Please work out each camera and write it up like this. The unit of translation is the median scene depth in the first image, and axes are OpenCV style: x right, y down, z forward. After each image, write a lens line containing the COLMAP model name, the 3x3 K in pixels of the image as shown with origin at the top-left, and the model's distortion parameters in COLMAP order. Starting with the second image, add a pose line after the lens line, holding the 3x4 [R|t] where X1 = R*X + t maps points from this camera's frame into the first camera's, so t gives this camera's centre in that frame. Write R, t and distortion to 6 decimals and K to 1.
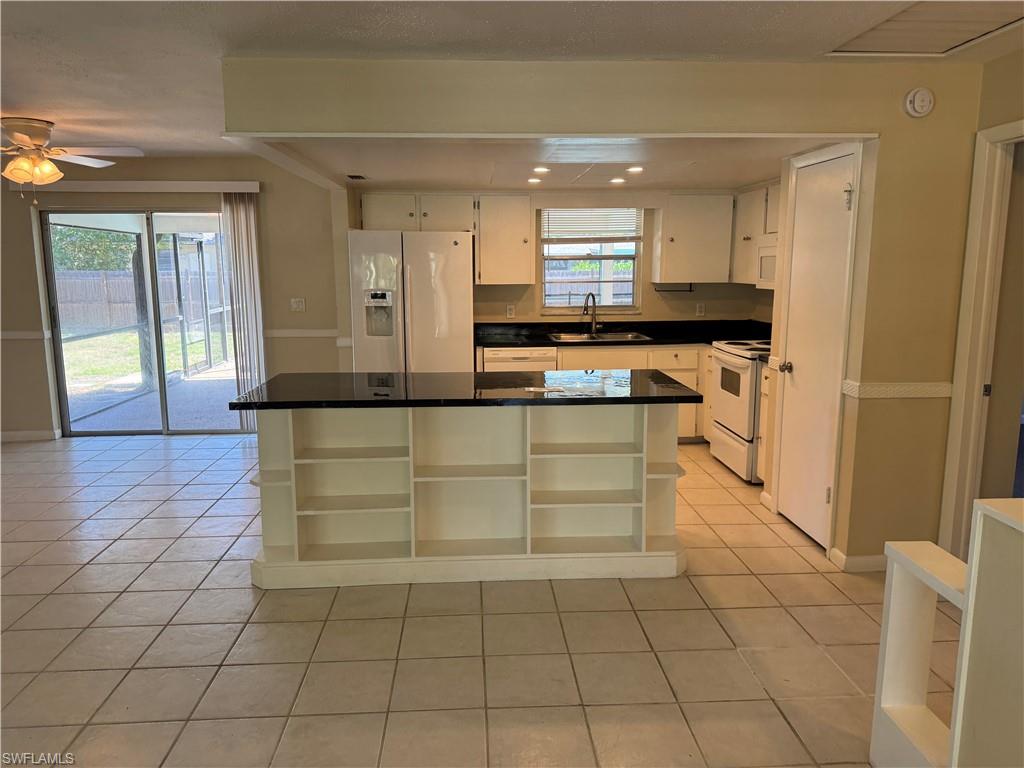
lens RADIAL K [[712.2, 0, 508.5], [0, 712.2, 383.5], [0, 0, 1]] dist [0.049405, -0.074325]
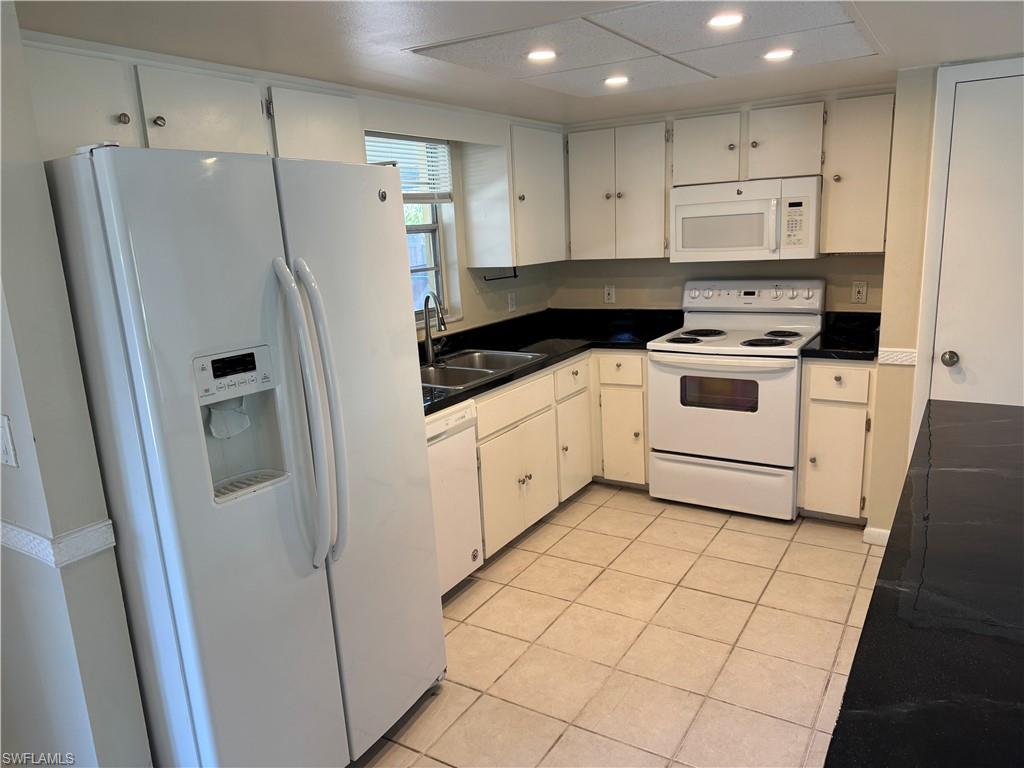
lens RADIAL K [[712.2, 0, 500.0], [0, 712.2, 400.2], [0, 0, 1]] dist [0.049405, -0.074325]
pose [[0.575620, -0.214488, 0.789086, -0.309630], [0.180453, 0.974515, 0.133255, -0.107257], [-0.797558, 0.065688, 0.599656, 0.614619]]
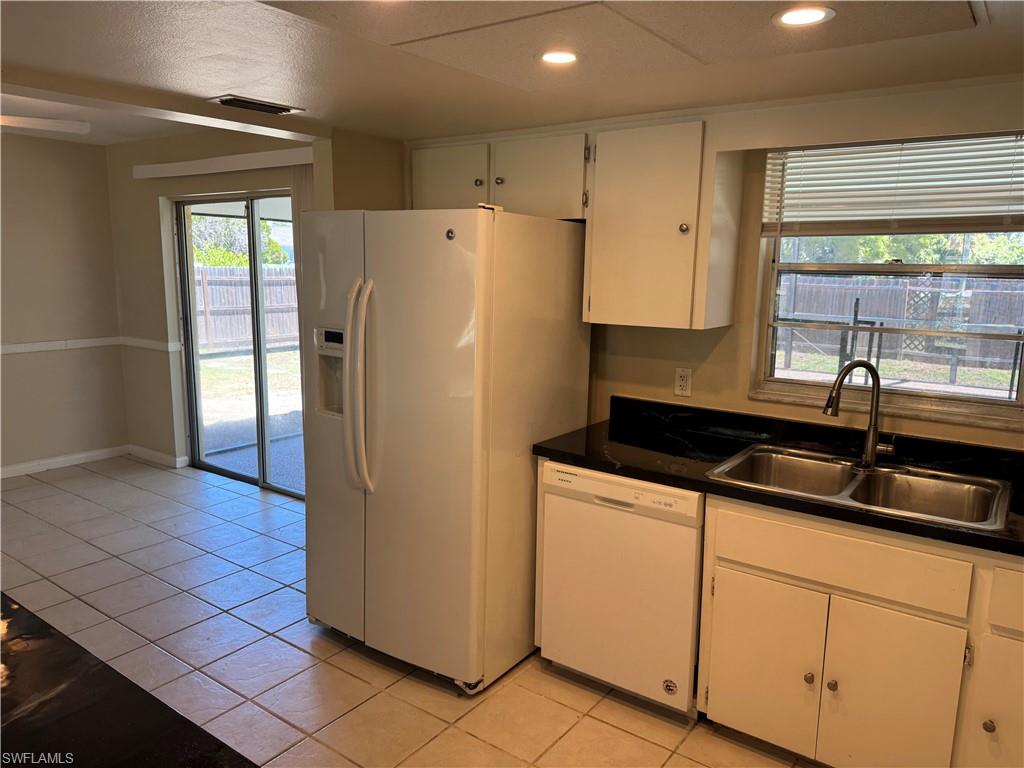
lens RADIAL K [[712.2, 0, 522.3], [0, 712.2, 385.0], [0, 0, 1]] dist [0.049405, -0.074325]
pose [[0.772622, 0.121427, -0.623146, 0.214721], [-0.123428, 0.991540, 0.040177, -0.105761], [0.622753, 0.045872, 0.781073, 0.574529]]
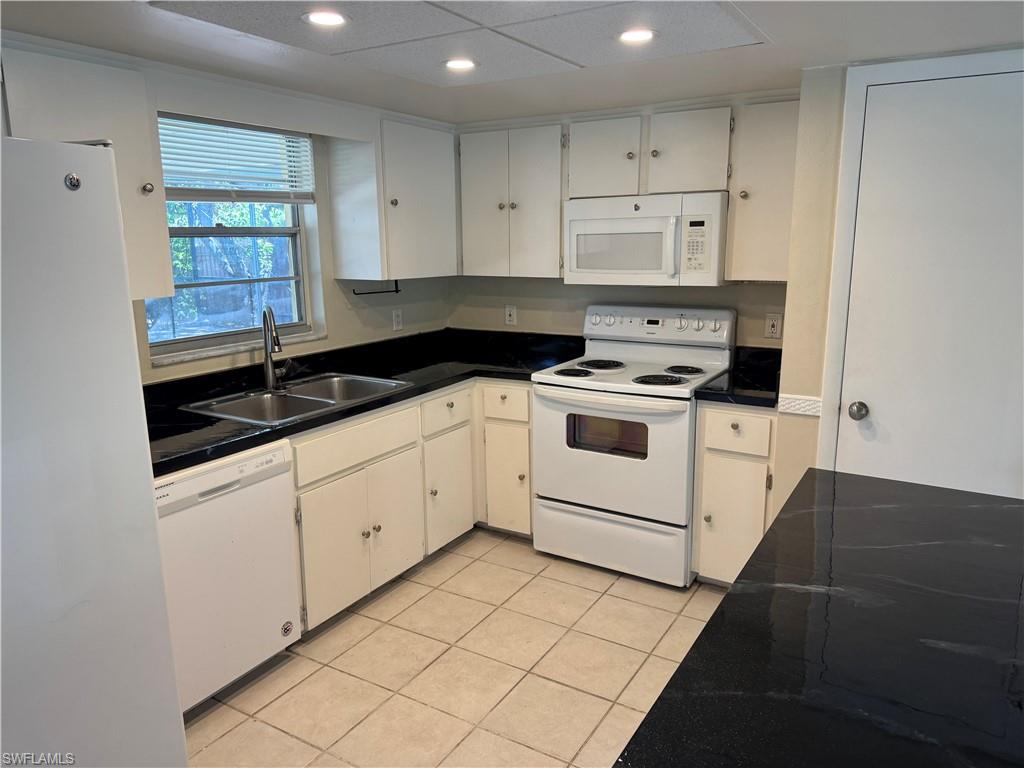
lens RADIAL K [[712.2, 0, 504.4], [0, 712.2, 389.0], [0, 0, 1]] dist [0.049405, -0.074325]
pose [[0.561672, -0.170159, 0.809673, -0.189065], [0.141726, 0.983945, 0.108468, -0.100572], [-0.815131, 0.053828, 0.576771, 0.588144]]
